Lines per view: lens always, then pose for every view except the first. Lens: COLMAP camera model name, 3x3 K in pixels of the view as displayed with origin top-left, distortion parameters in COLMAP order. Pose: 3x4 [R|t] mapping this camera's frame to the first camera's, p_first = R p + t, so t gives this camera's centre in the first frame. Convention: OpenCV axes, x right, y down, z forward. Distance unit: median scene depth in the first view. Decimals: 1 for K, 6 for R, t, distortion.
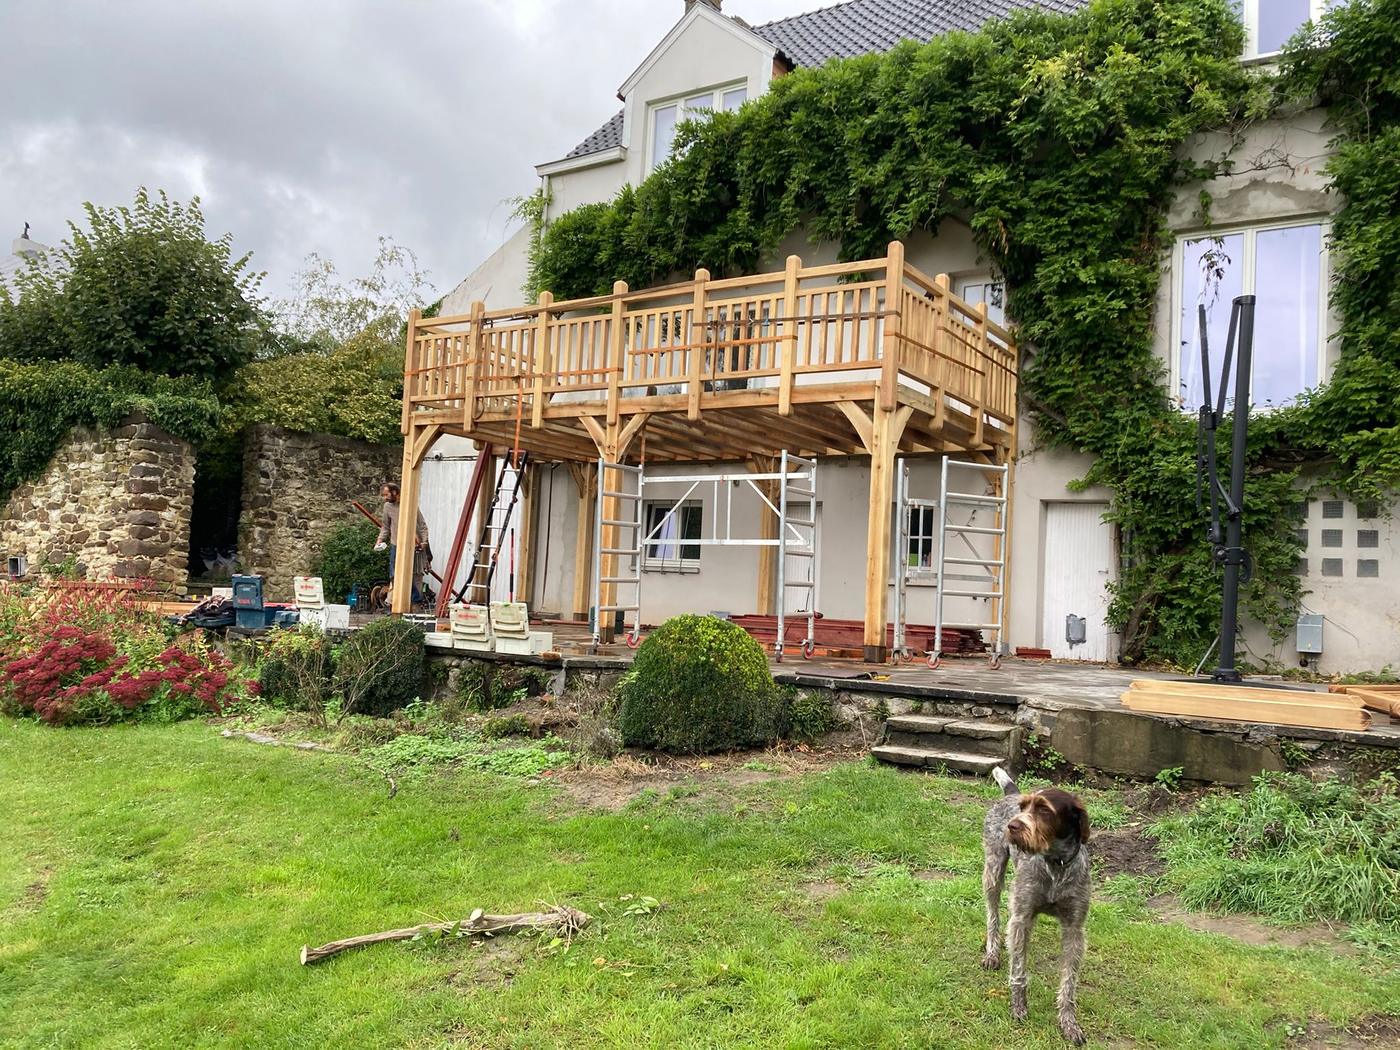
lens RADIAL K [[1161.4, 0, 681.0], [0, 1161.4, 535.1], [0, 0, 1]] dist [0.038472, -0.038802]
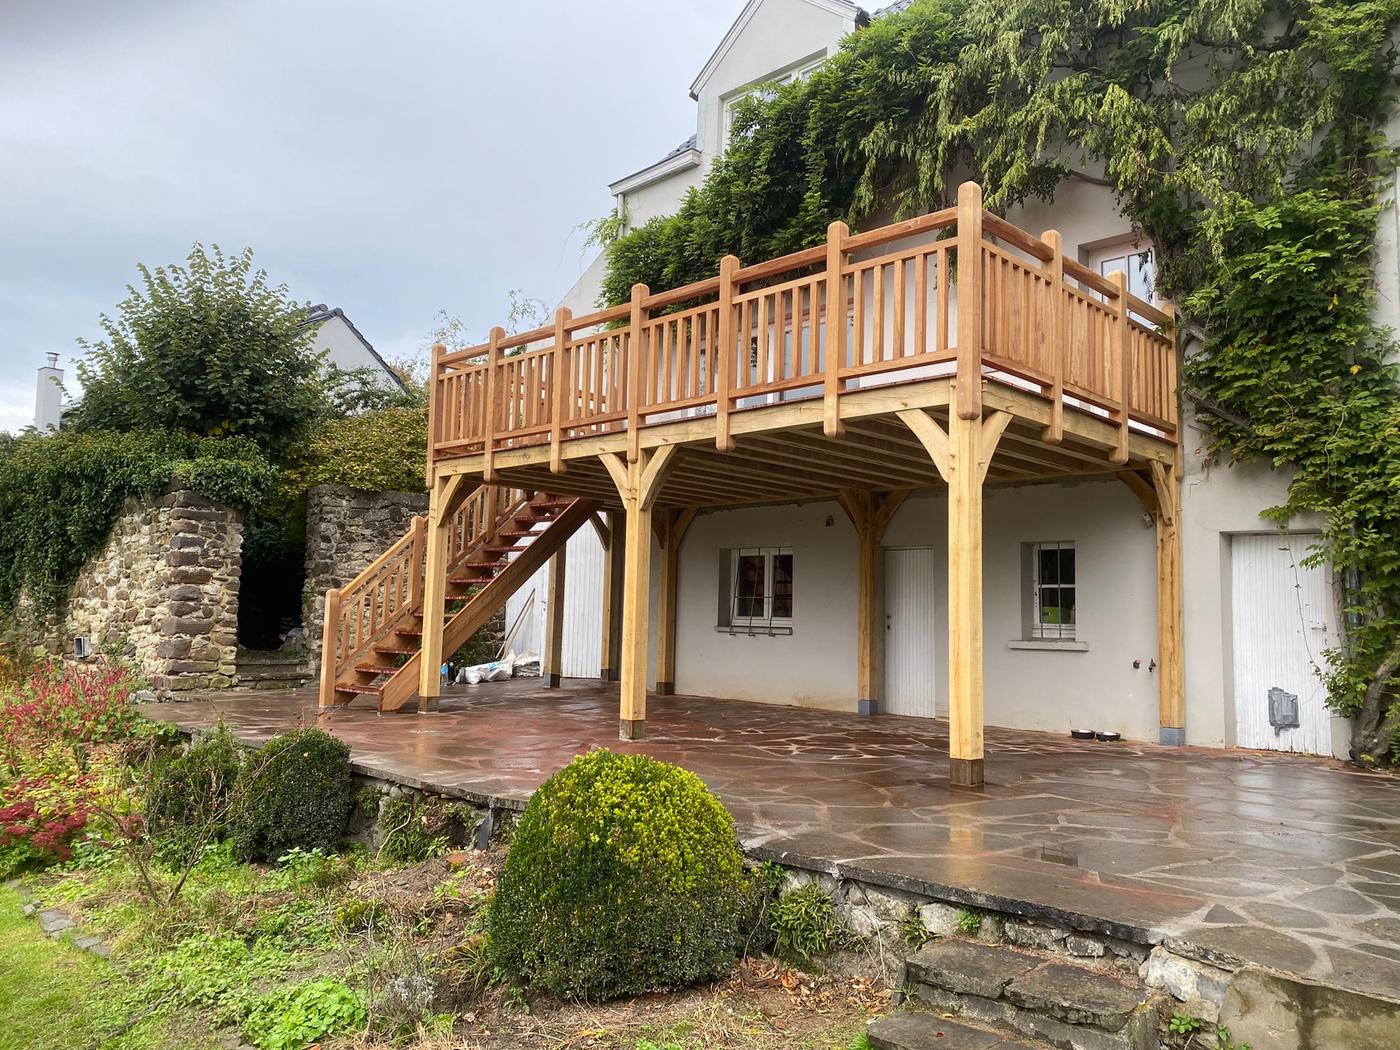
lens RADIAL K [[1078.6, 0, 692.4], [0, 1078.6, 525.2], [0, 0, 1]] dist [0.026977, -0.014710]
pose [[0.983511, -0.044990, -0.175160, 0.105028], [0.037501, 0.998245, -0.045837, -0.016602], [0.176915, 0.038513, 0.983472, 0.277779]]
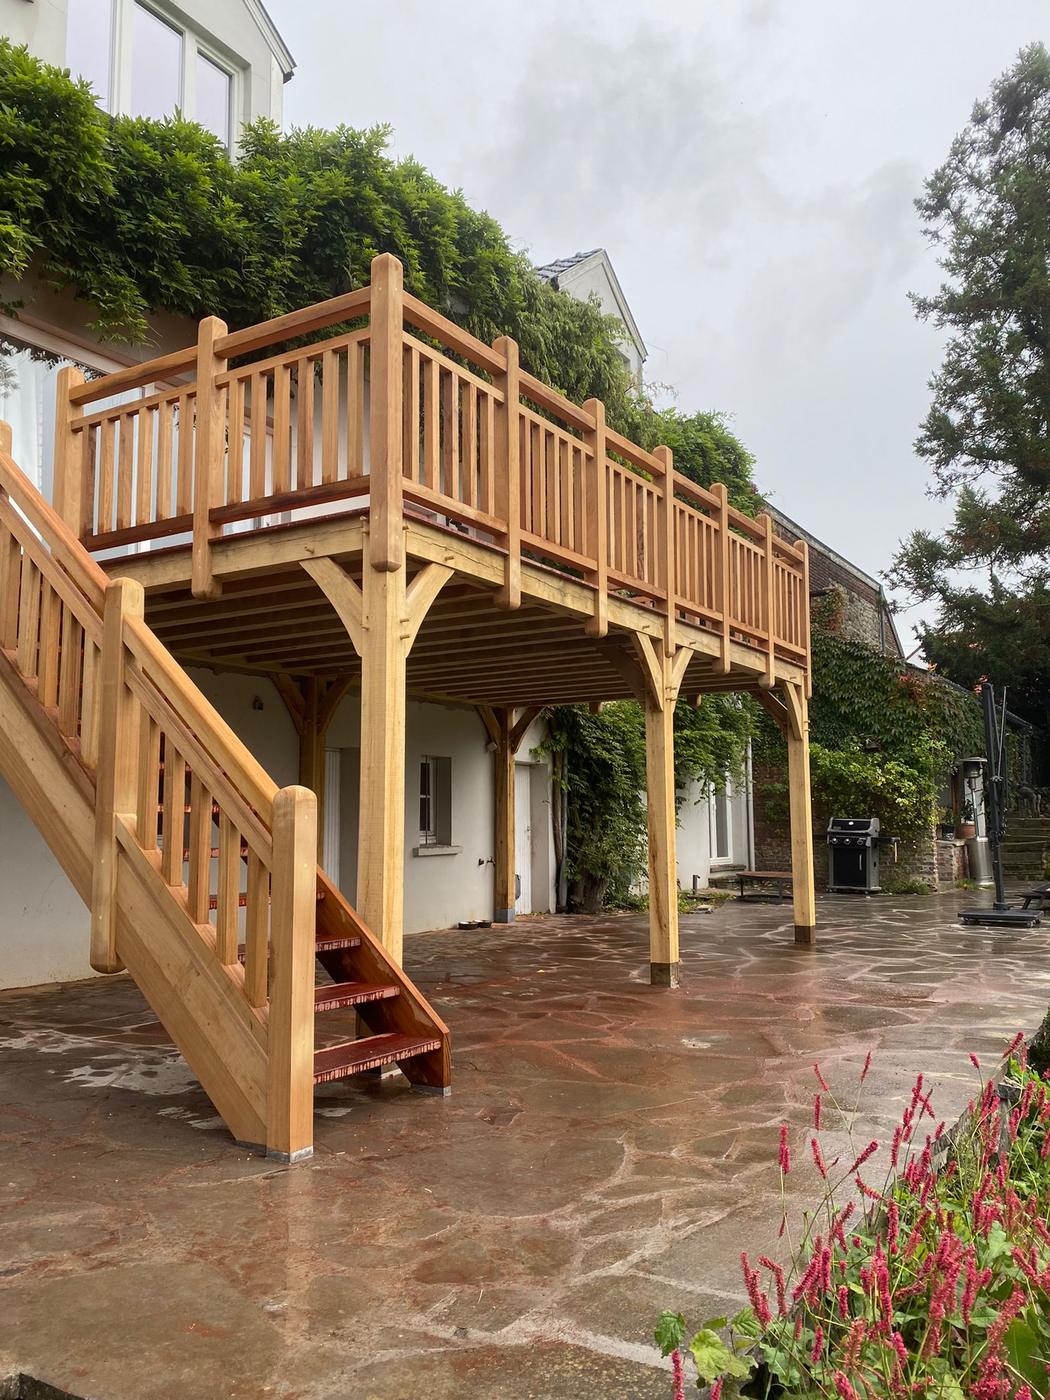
lens RADIAL K [[1078.6, 0, 515.8], [0, 1078.6, 730.9], [0, 0, 1]] dist [0.026977, -0.014710]
pose [[-0.018566, 0.038633, 0.999081, -0.668978], [-0.050323, 0.997951, -0.039525, -0.021093], [-0.998560, -0.051011, -0.016584, 1.071387]]
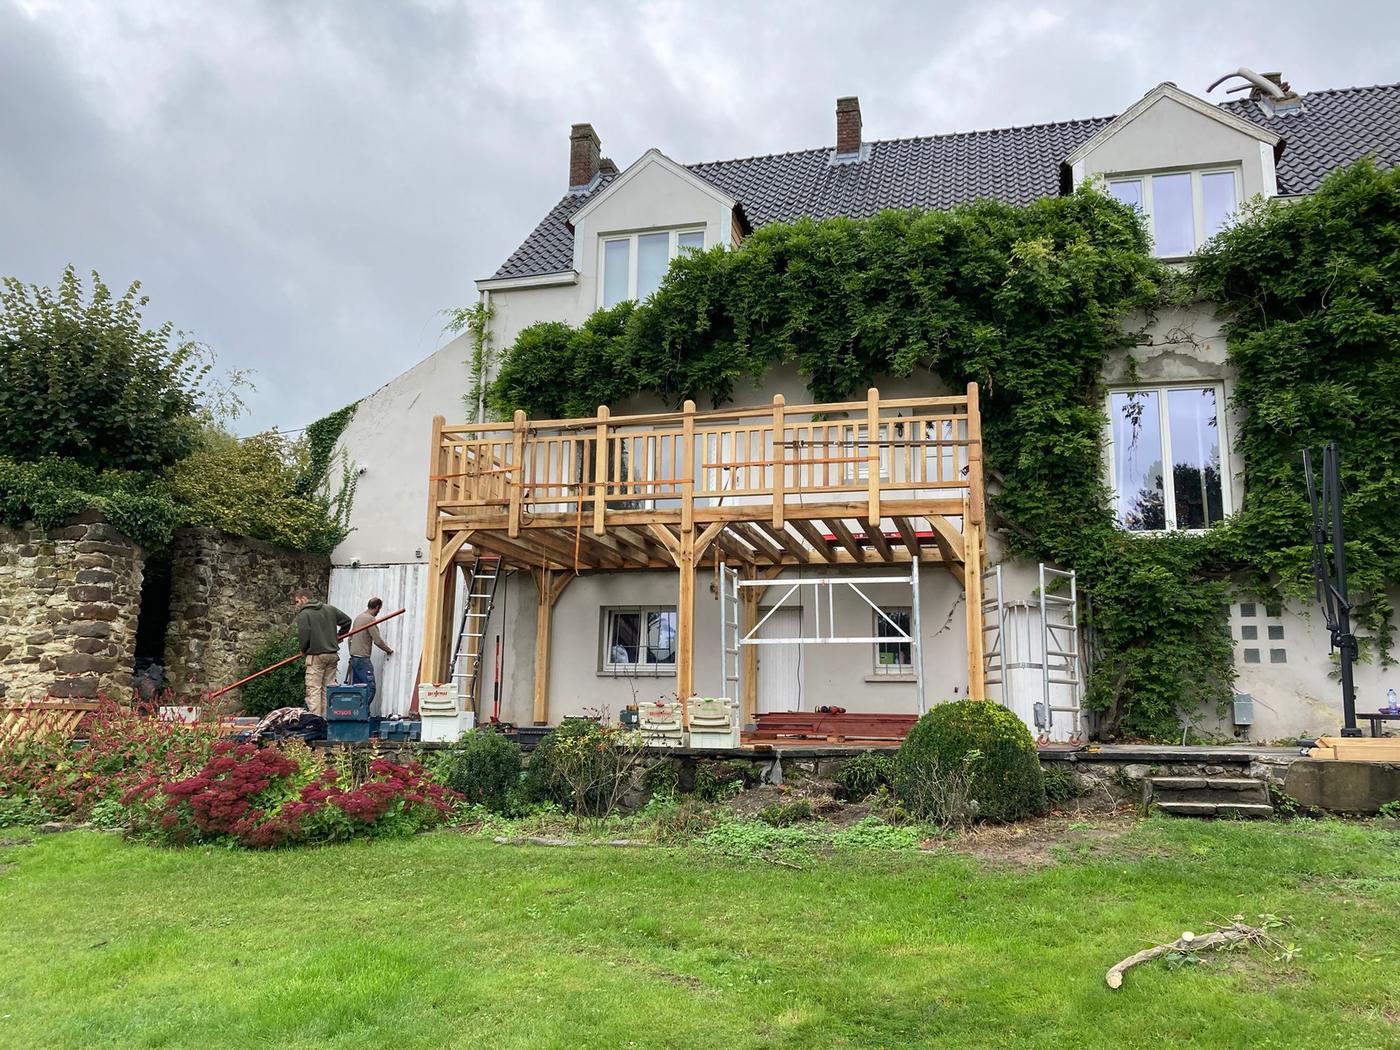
lens RADIAL K [[1161.4, 0, 698.8], [0, 1161.4, 522.9], [0, 0, 1]] dist [0.038472, -0.038802]
pose [[0.941531, 0.020973, 0.336272, -0.397258], [0.016485, 0.993998, -0.108150, 0.010685], [-0.336522, 0.107370, 0.935534, 0.005826]]
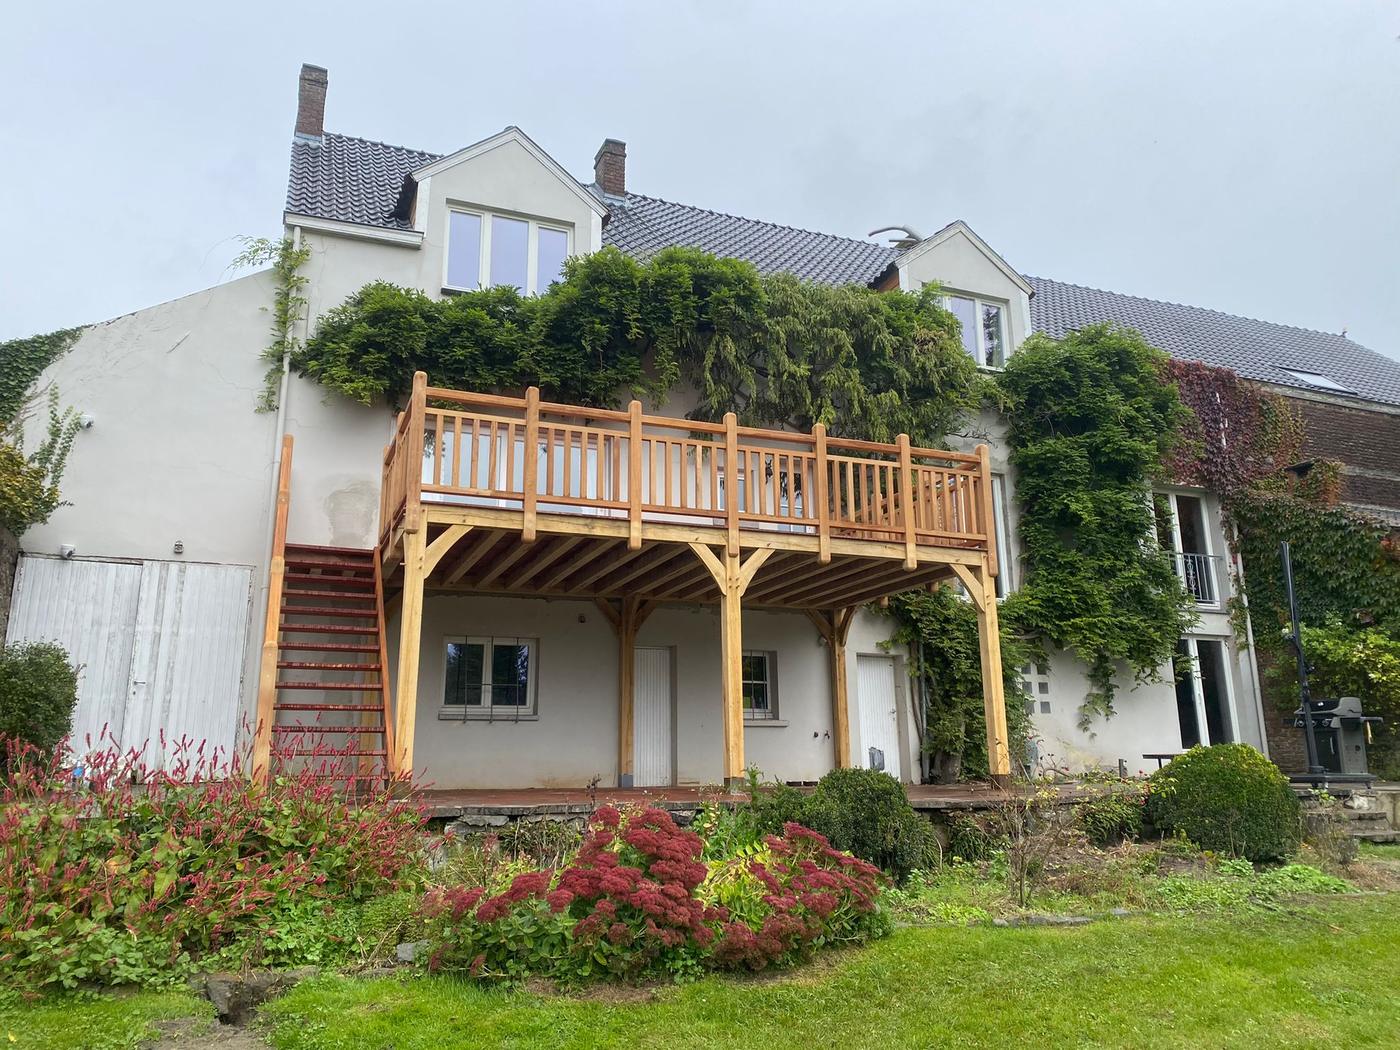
lens RADIAL K [[1078.6, 0, 705.5], [0, 1078.6, 525.6], [0, 0, 1]] dist [0.026977, -0.014710]
pose [[0.548994, 0.136722, 0.824568, -0.786281], [-0.007695, 0.987316, -0.158584, 0.019546], [-0.835791, 0.080717, 0.543082, 0.527400]]
